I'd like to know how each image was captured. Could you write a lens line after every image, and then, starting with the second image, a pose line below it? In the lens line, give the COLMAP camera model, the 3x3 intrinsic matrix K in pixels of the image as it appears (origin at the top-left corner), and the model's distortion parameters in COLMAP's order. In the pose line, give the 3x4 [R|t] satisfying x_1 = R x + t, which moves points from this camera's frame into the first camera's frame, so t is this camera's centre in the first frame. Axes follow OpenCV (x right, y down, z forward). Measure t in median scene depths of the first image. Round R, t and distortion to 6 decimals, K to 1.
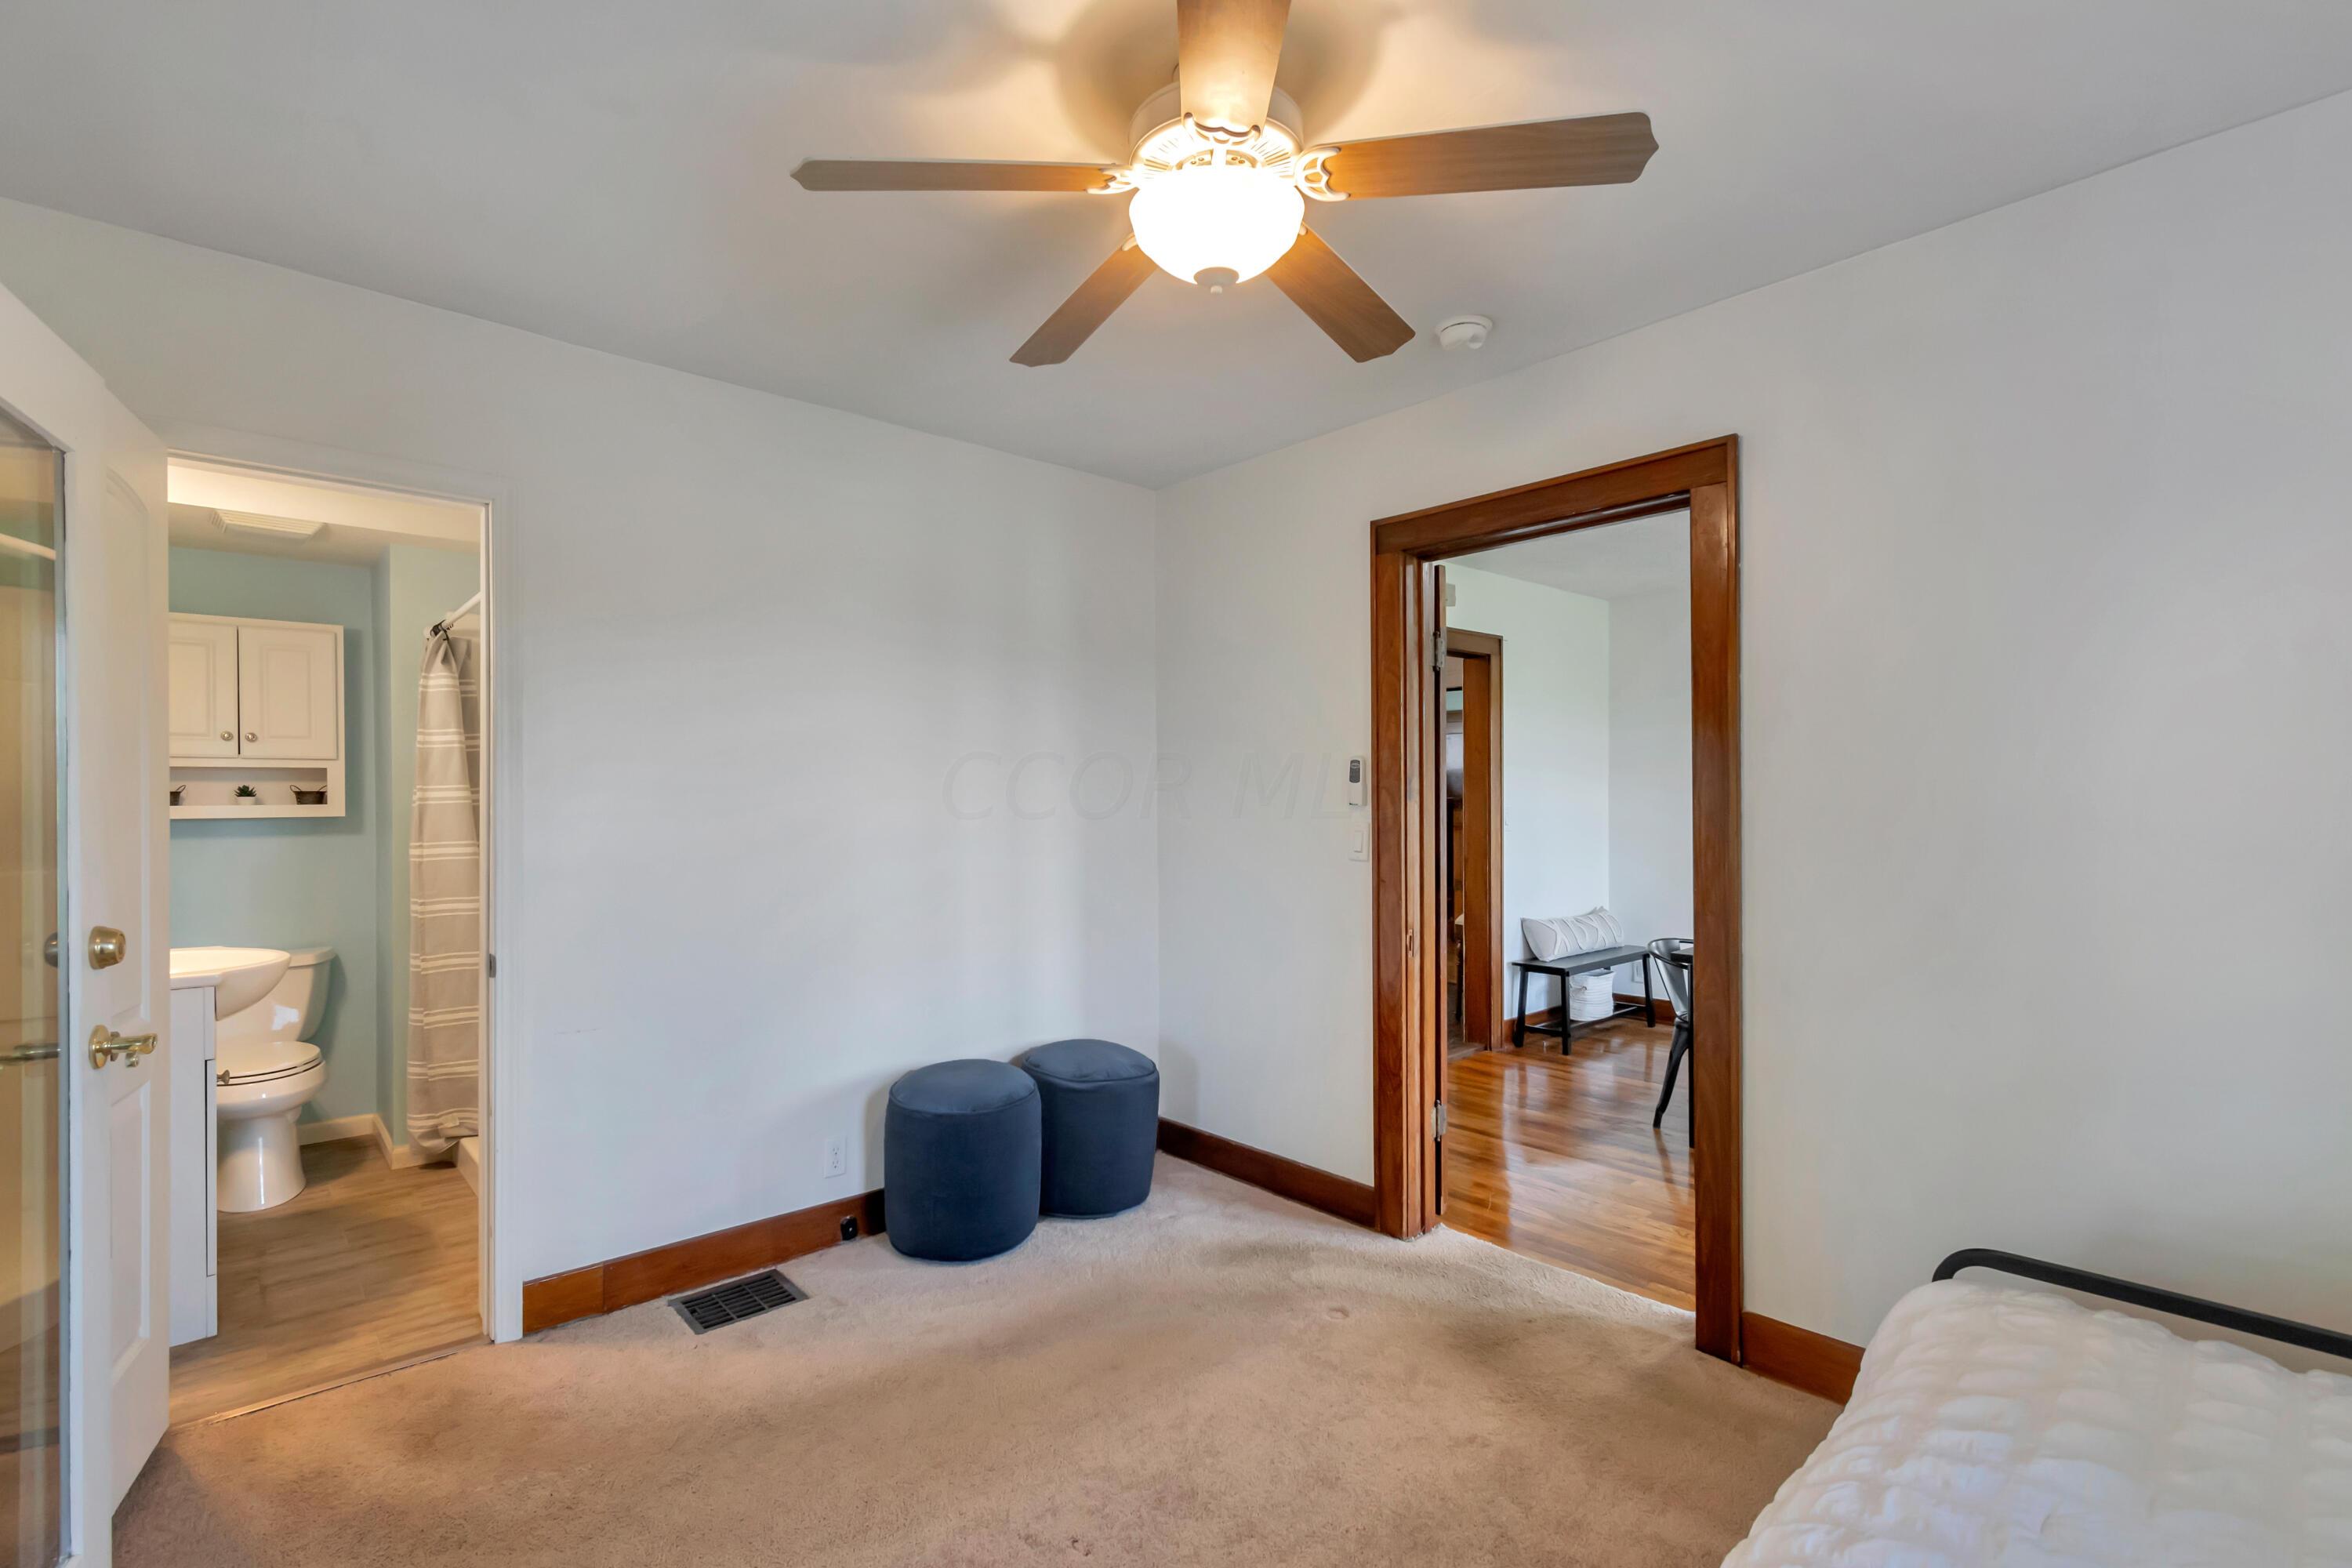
lens RADIAL K [[1057.8, 0, 1167.7], [0, 1057.8, 803.8], [0, 0, 1]] dist [0.004366, -0.000072]
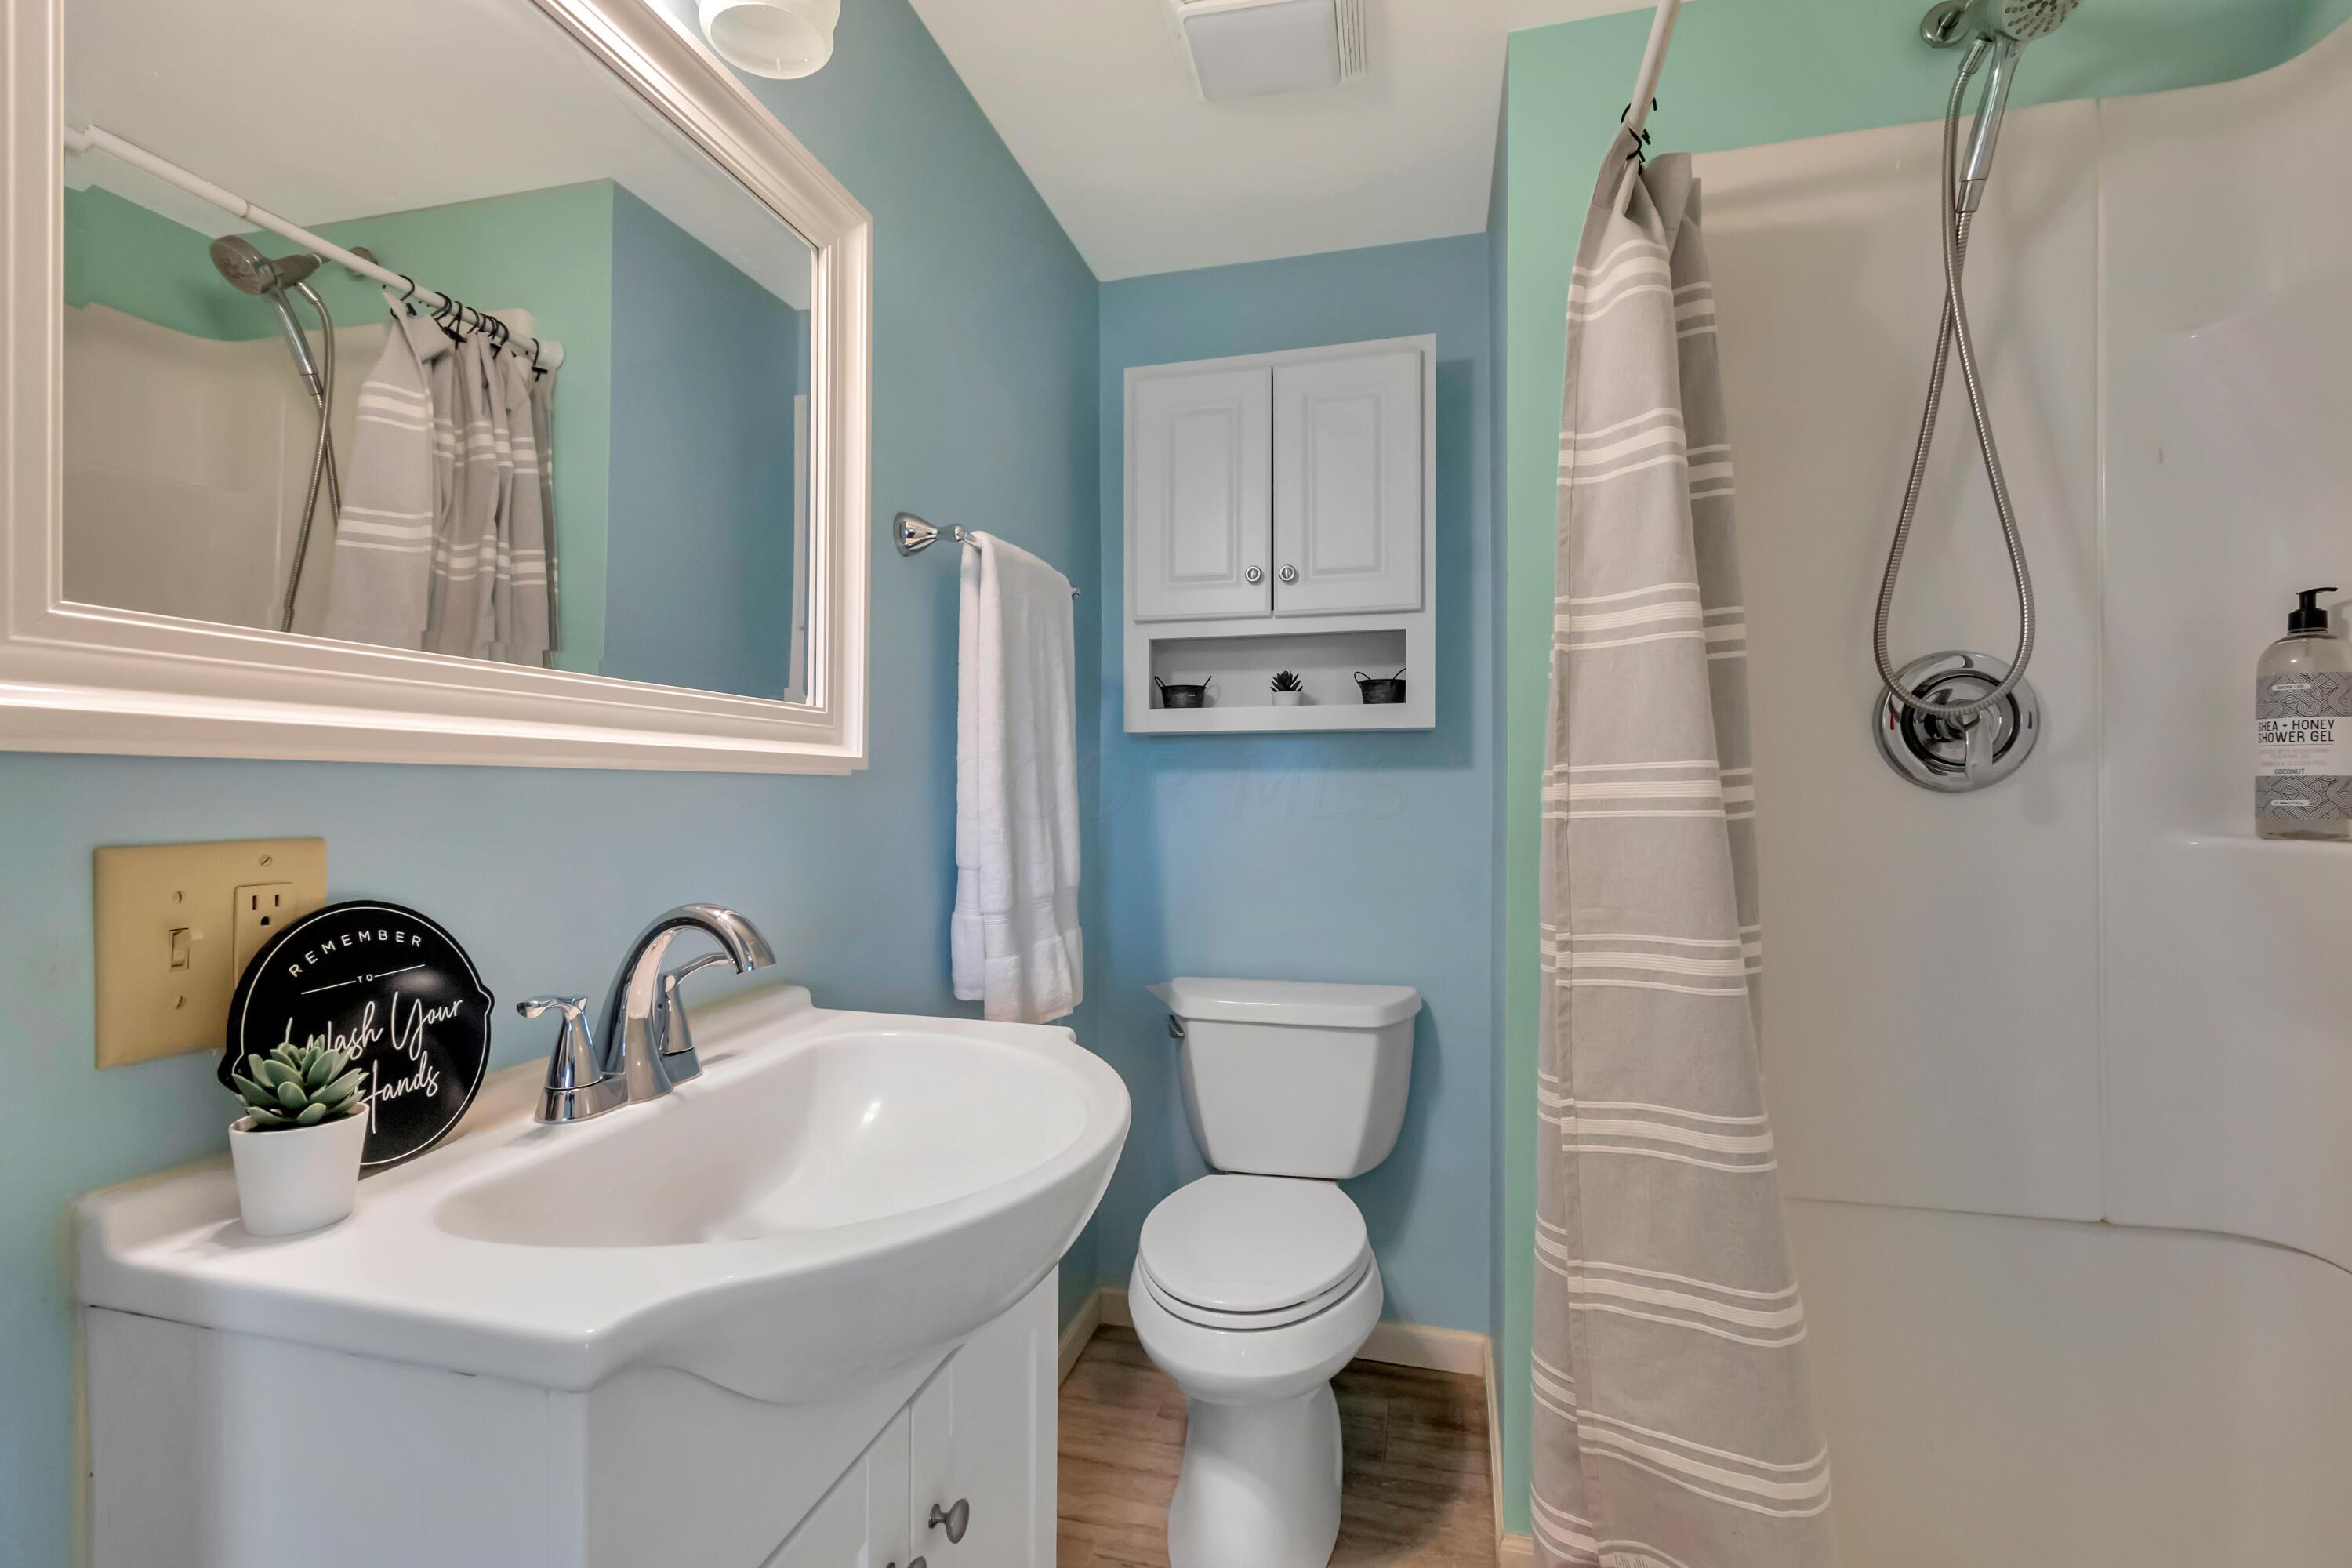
lens RADIAL K [[1057.8, 0, 1166.5], [0, 1057.8, 789.1], [0, 0, 1]] dist [0.004366, -0.000072]
pose [[0.551395, 0.007969, -0.834206, -0.463652], [-0.005058, 0.999968, 0.006209, 0.040491], [0.834229, 0.000796, 0.551418, 0.665892]]
